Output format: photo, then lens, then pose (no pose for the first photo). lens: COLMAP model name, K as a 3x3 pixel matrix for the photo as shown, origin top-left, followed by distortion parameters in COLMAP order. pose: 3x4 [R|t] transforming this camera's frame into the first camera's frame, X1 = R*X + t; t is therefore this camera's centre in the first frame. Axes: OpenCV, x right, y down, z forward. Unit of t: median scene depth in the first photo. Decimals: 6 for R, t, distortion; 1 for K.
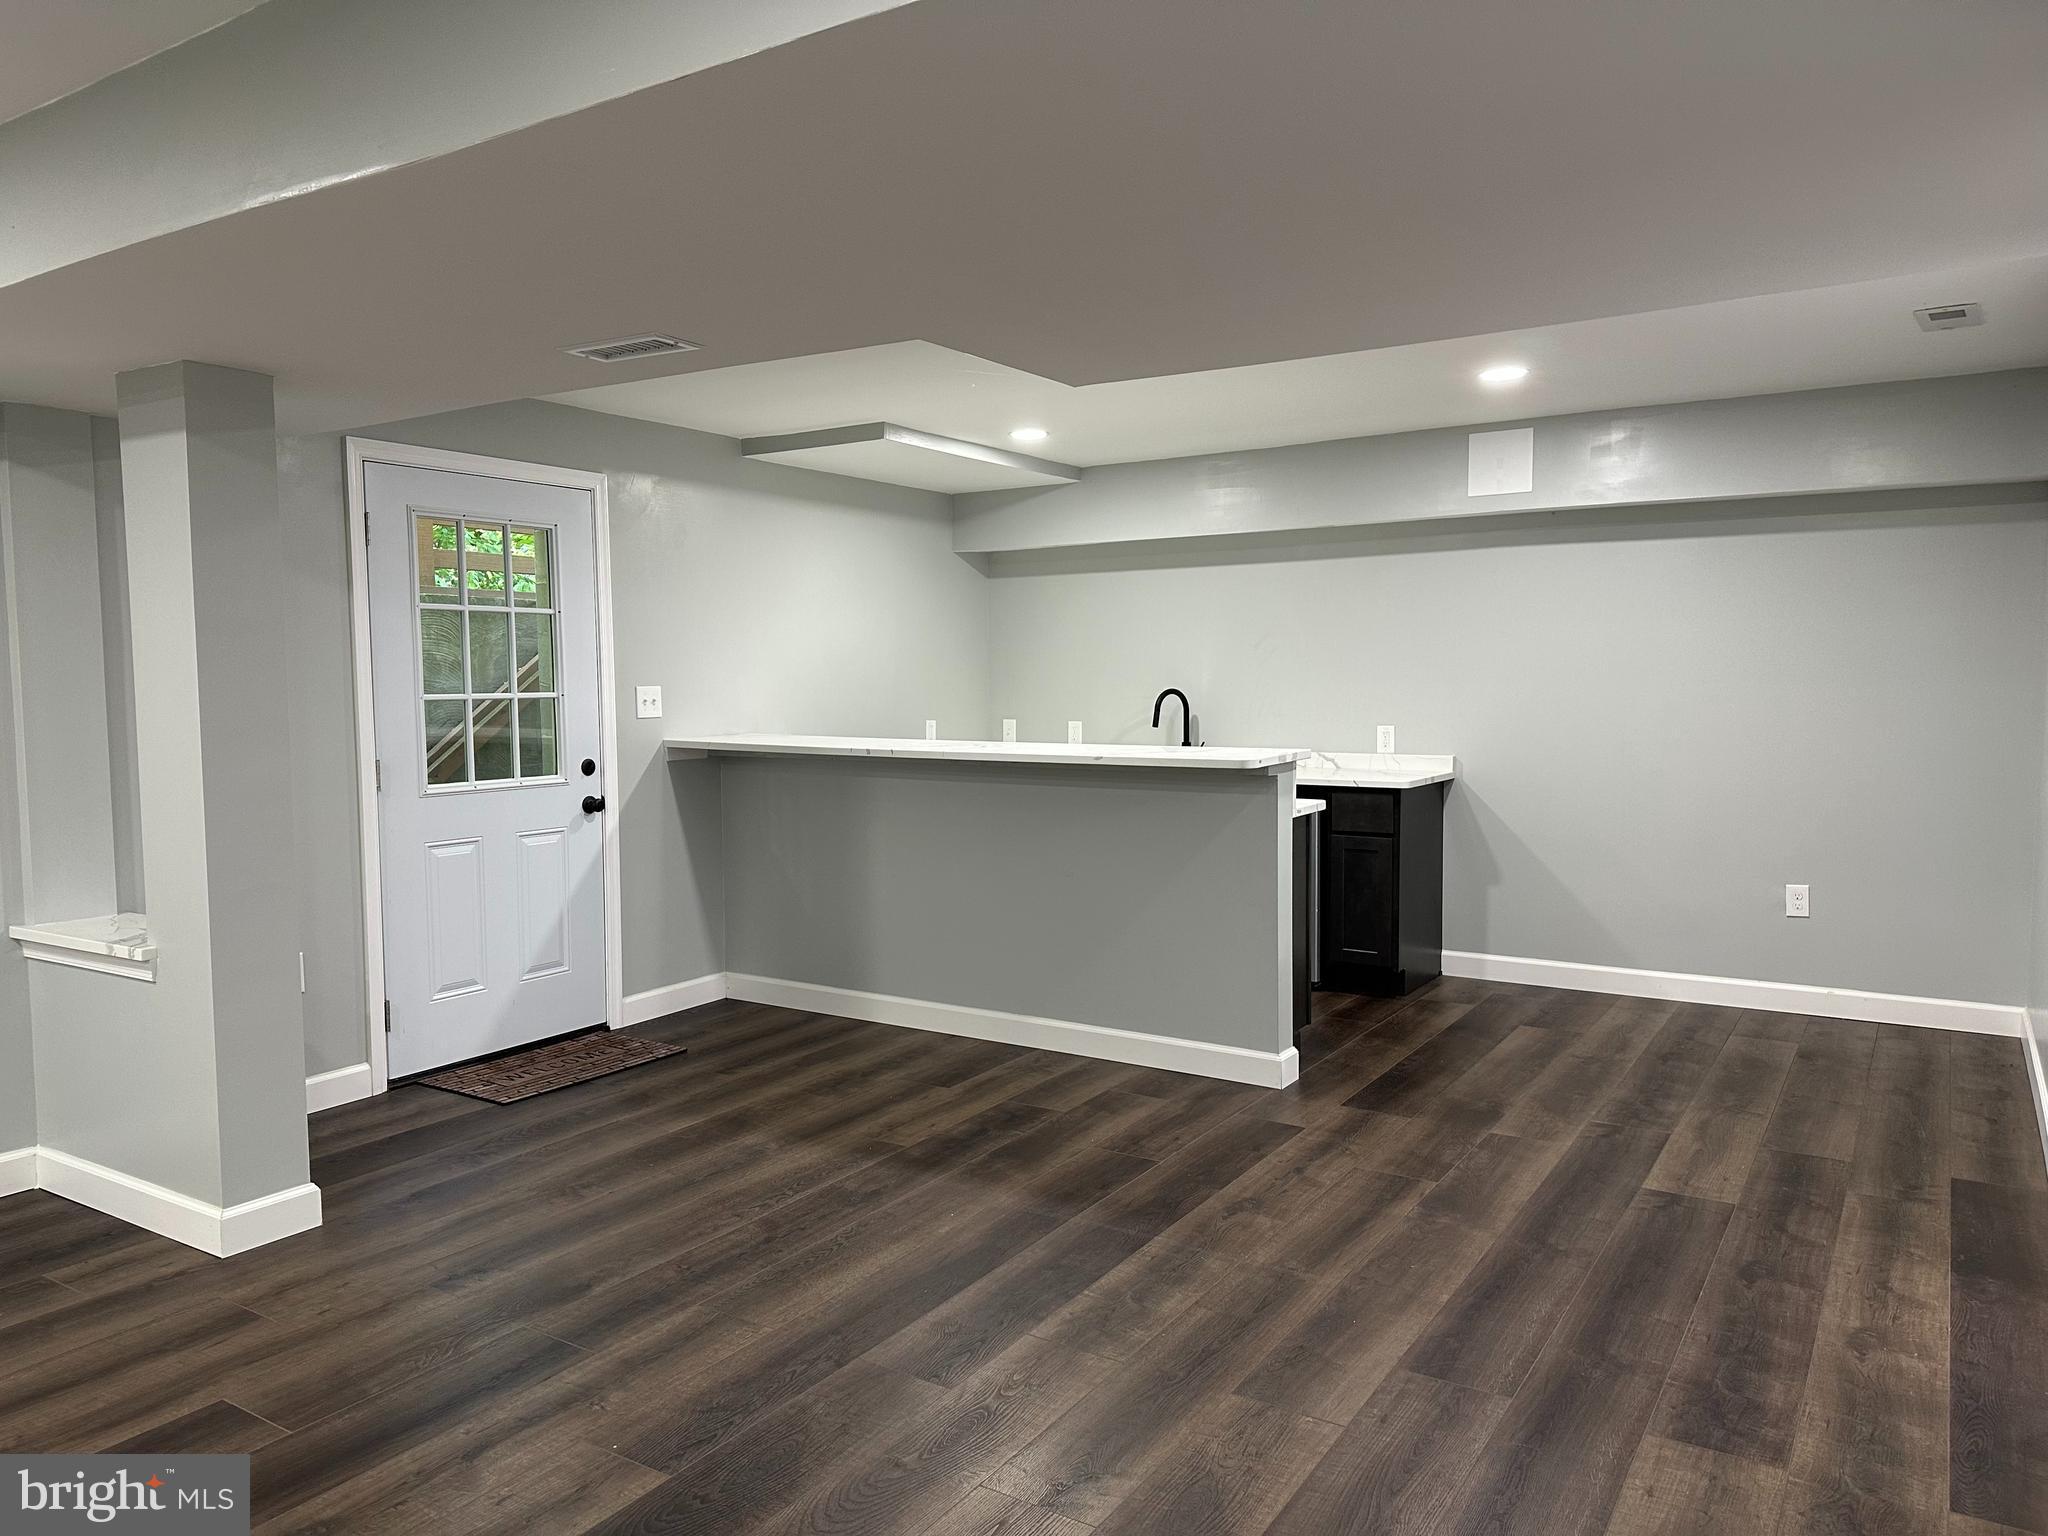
lens RADIAL K [[1428.6, 0, 1010.5], [0, 1428.6, 764.9], [0, 0, 1]] dist [0.149373, -0.232716]
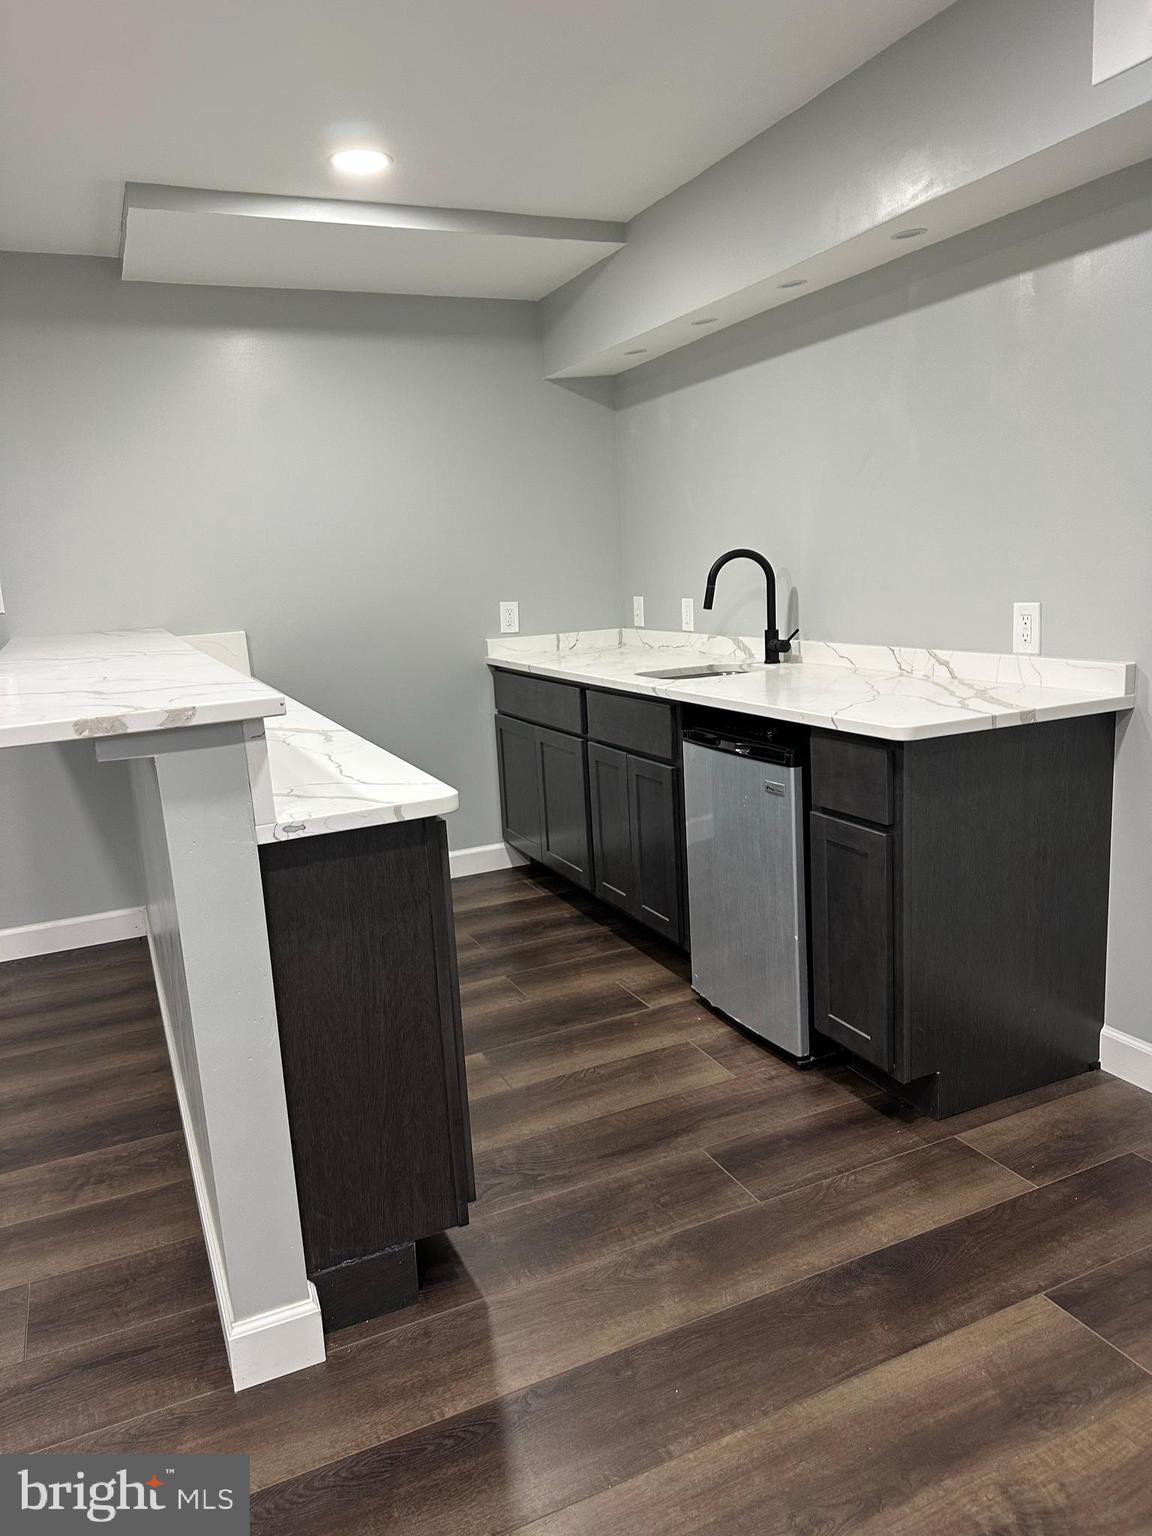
lens RADIAL K [[1071.4, 0, 577.1], [0, 1071.4, 757.6], [0, 0, 1]] dist [0.149373, -0.232716]
pose [[0.843508, 0.057406, -0.534040, 0.345701], [0.015177, 0.991328, 0.130533, -0.025994], [0.536903, -0.118211, 0.835321, 0.569018]]
